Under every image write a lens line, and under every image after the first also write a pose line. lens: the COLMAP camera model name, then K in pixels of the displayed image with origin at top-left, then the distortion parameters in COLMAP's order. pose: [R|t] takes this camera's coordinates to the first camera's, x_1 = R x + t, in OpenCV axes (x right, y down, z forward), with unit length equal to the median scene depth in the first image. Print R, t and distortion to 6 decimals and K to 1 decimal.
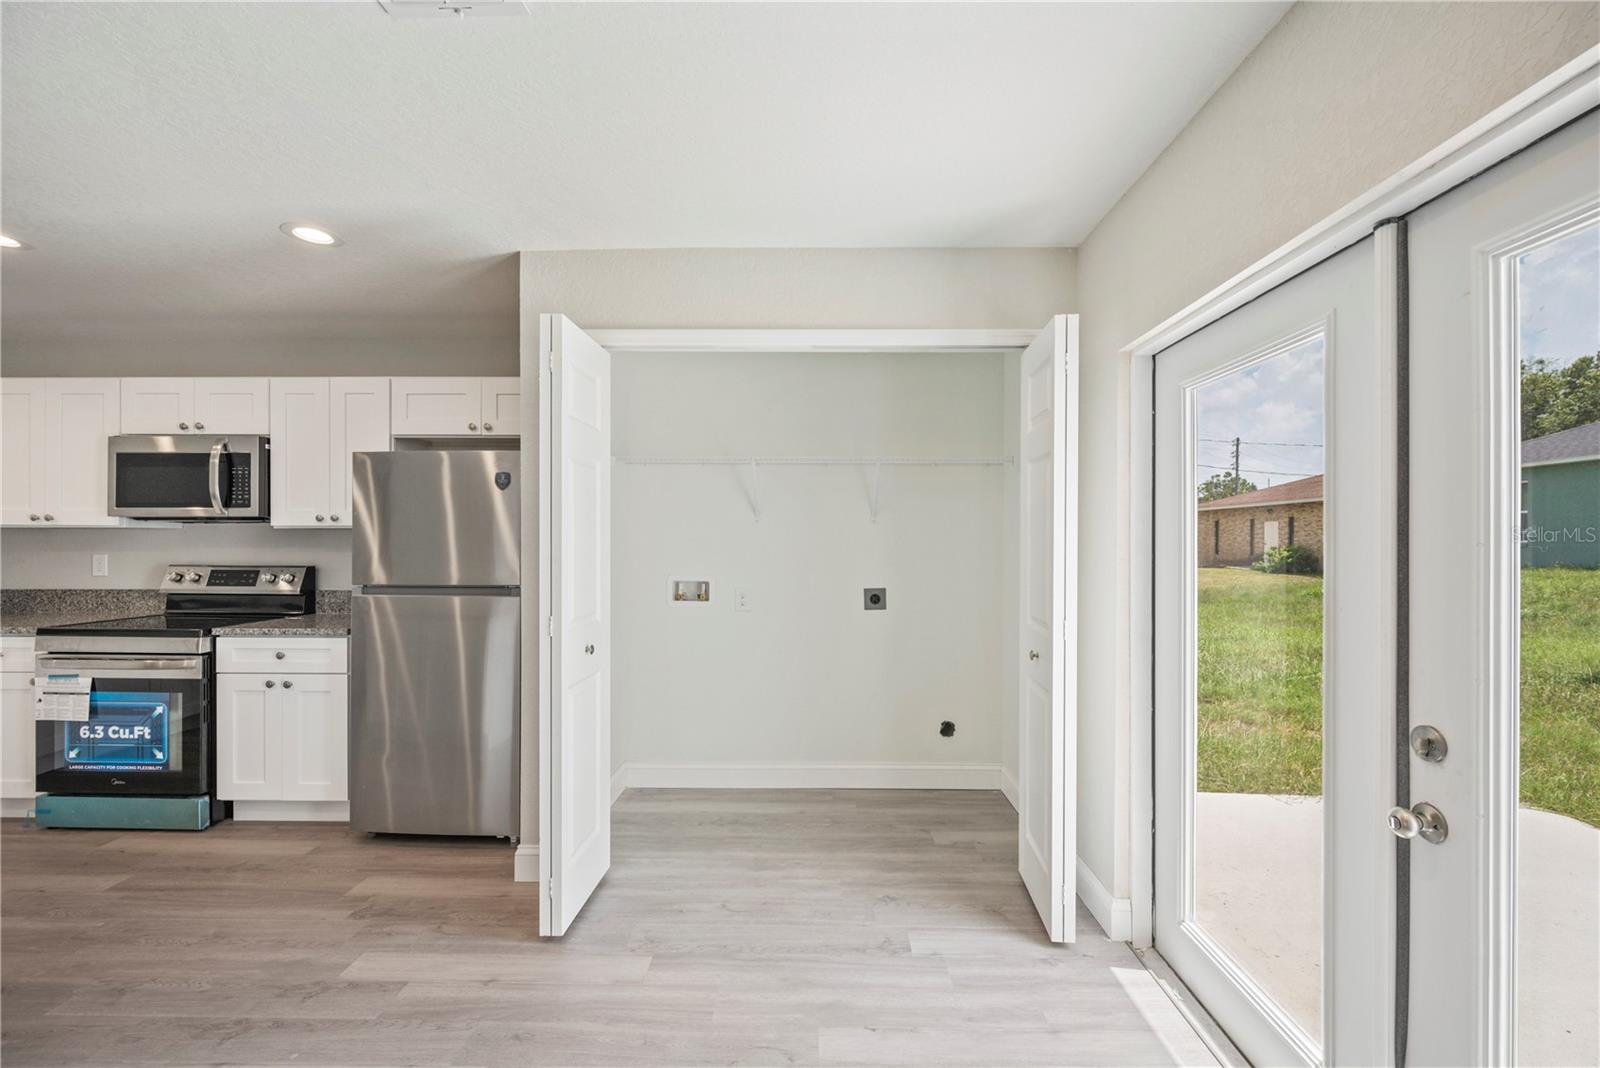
lens RADIAL K [[650.7, 0, 801.4], [0, 650.7, 544.6], [0, 0, 1]] dist [-0.000115, 0.000026]
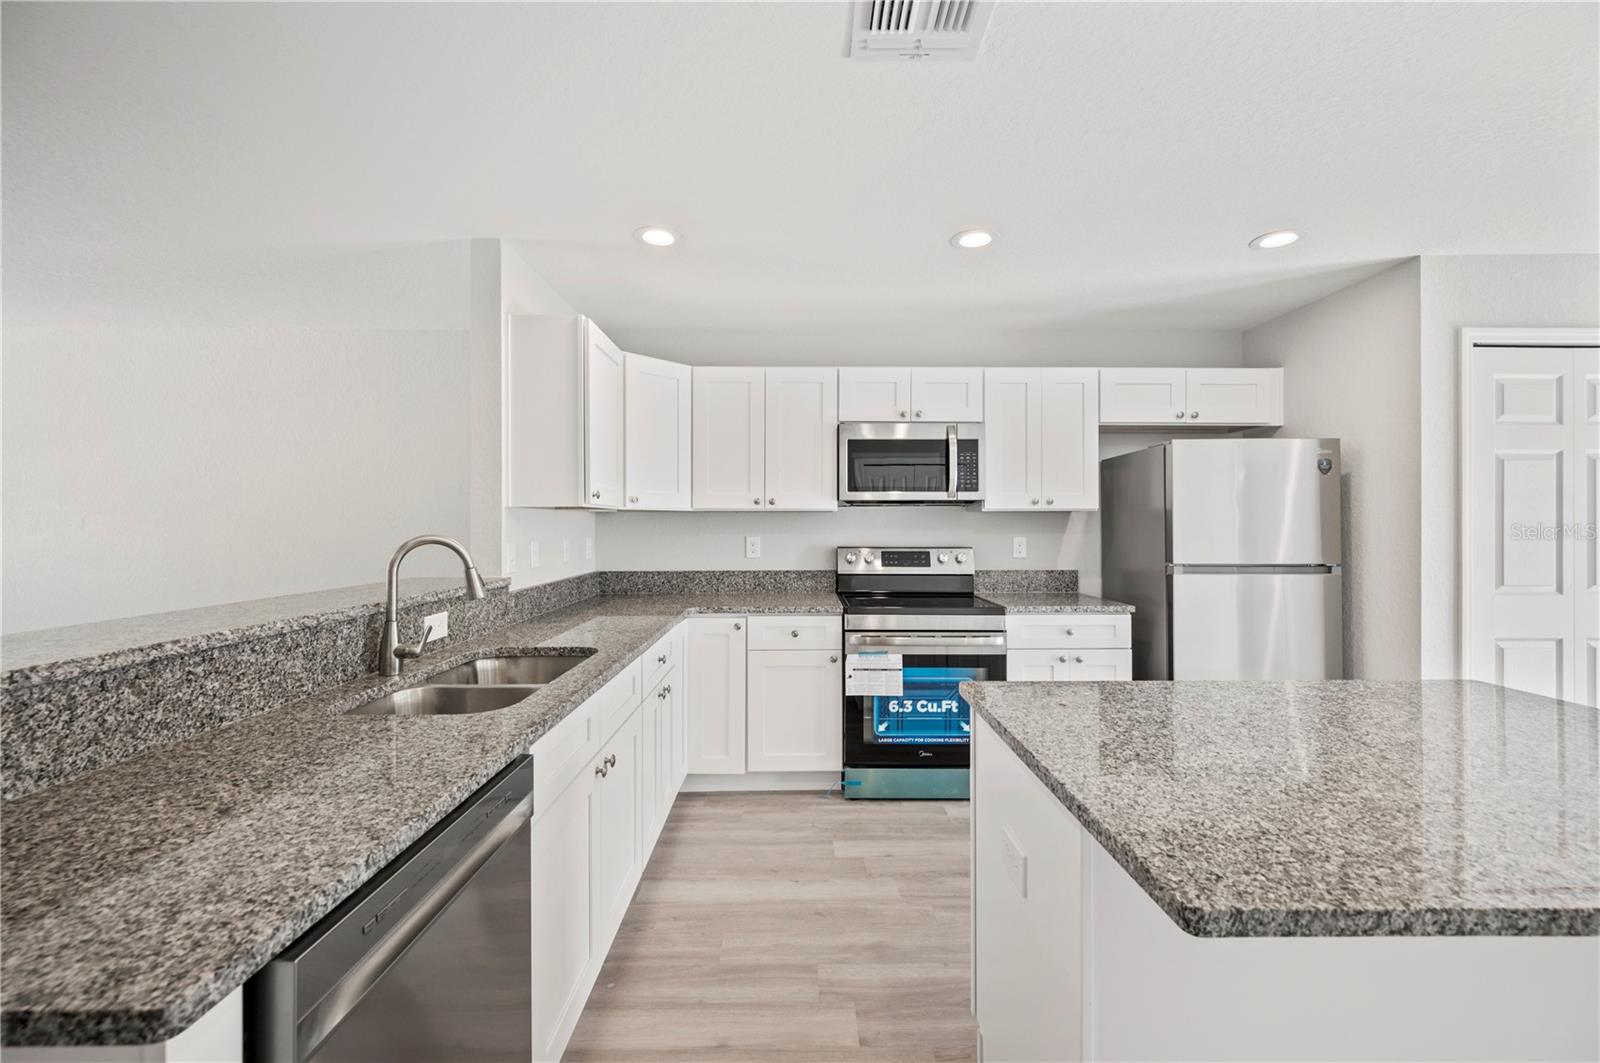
lens RADIAL K [[646.3, 0, 800.2], [0, 646.3, 524.6], [0, 0, 1]] dist [-0.000406, 0.000312]
pose [[0.999623, -0.002685, 0.027329, -1.266198], [0.002751, 0.999993, -0.002384, -0.002372], [-0.027322, 0.002458, 0.999624, -0.035776]]
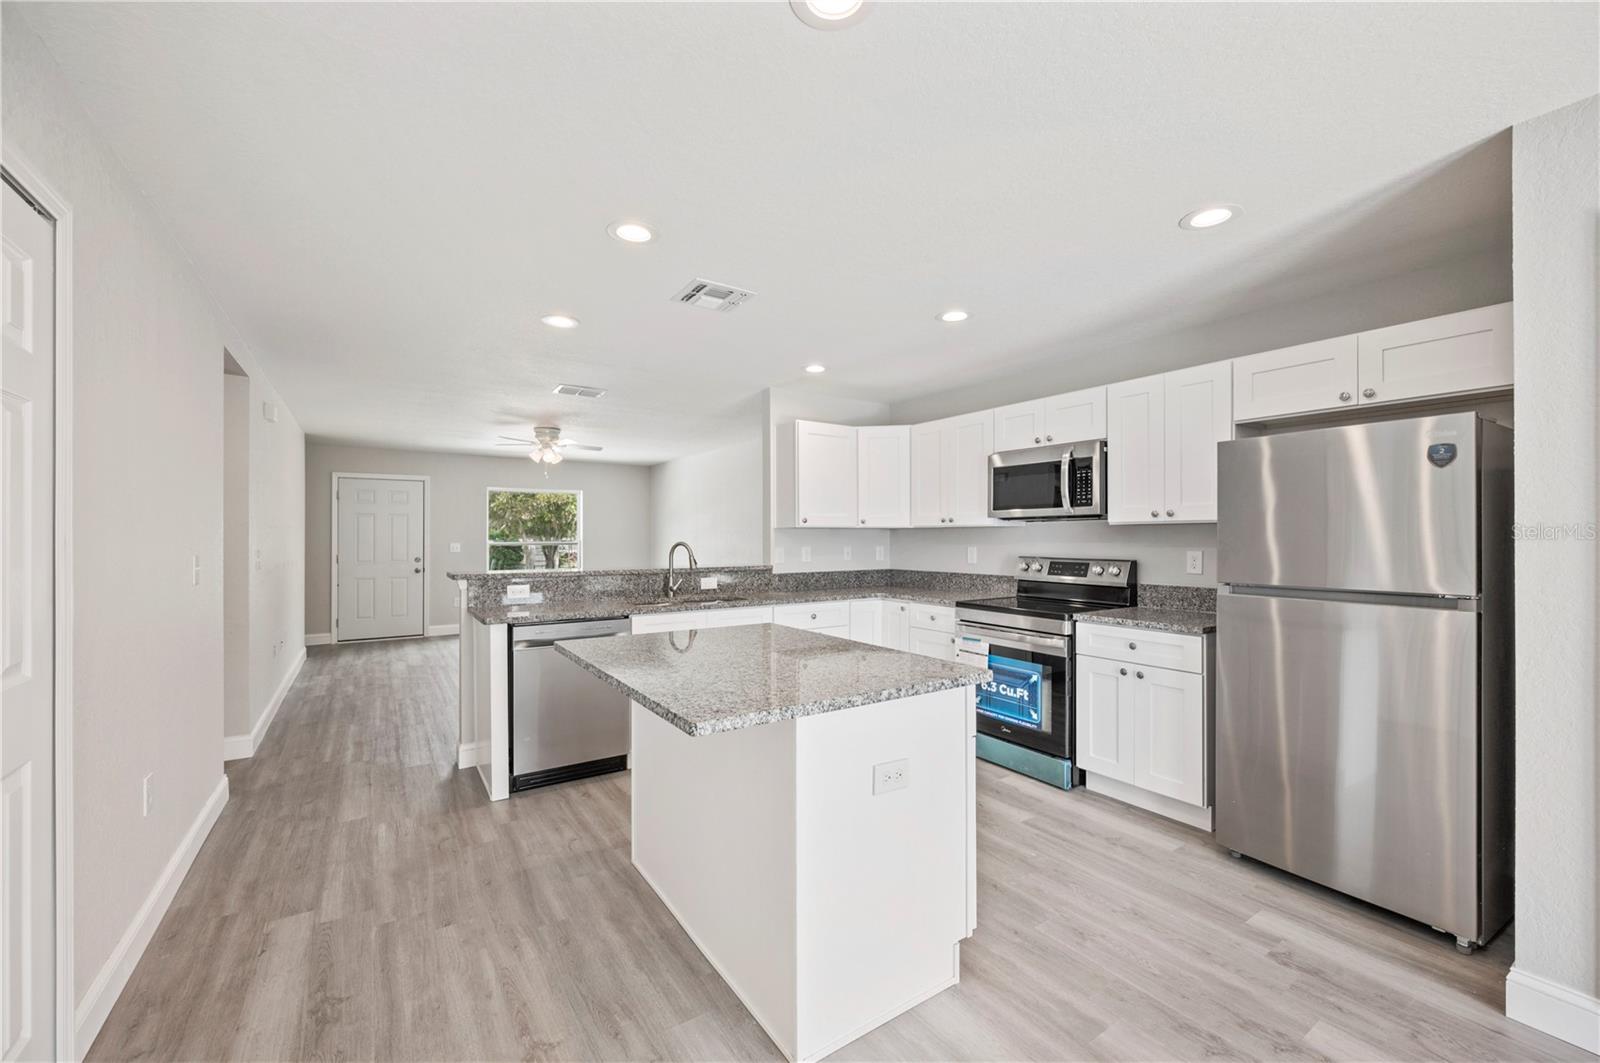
lens RADIAL K [[641.2, 0, 802.6], [0, 641.2, 534.9], [0, 0, 1]] dist [0.000128, 0.000089]
pose [[0.570604, -0.005839, -0.821205, -0.256303], [0.000121, 0.999975, -0.007026, -0.000931], [0.821226, 0.003910, 0.570590, -0.024847]]
